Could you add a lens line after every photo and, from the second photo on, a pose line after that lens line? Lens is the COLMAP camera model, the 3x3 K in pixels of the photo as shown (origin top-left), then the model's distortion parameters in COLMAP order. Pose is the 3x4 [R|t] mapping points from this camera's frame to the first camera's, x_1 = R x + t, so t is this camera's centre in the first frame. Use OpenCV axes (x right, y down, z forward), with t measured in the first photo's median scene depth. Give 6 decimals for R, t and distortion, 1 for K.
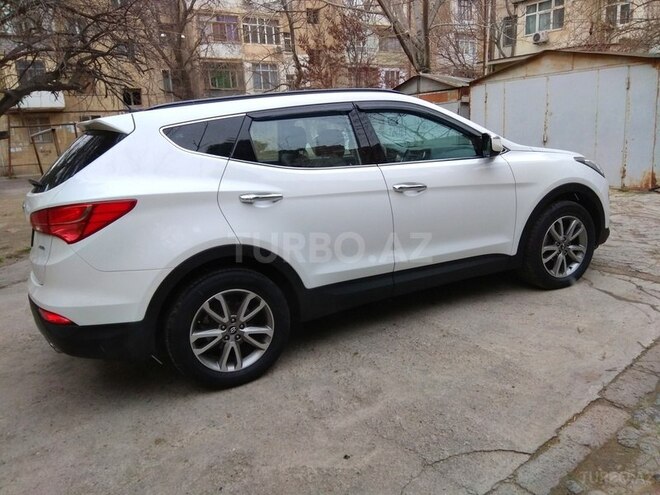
lens RADIAL K [[497.2, 0, 329.4], [0, 497.2, 247.5], [0, 0, 1]] dist [0.046720, -0.069491]
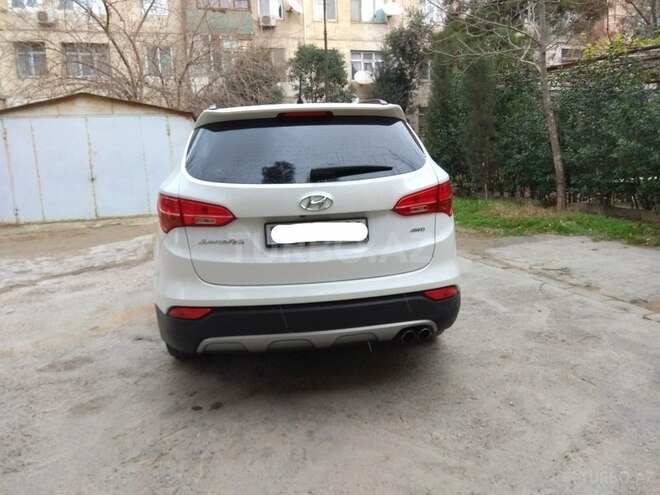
lens RADIAL K [[497.2, 0, 329.5], [0, 497.2, 247.4], [0, 0, 1]] dist [0.046720, -0.069491]
pose [[0.346536, -0.131425, 0.928784, -1.566095], [0.234497, 0.970836, 0.049883, -0.049406], [-0.908253, 0.200511, 0.367248, 0.842375]]
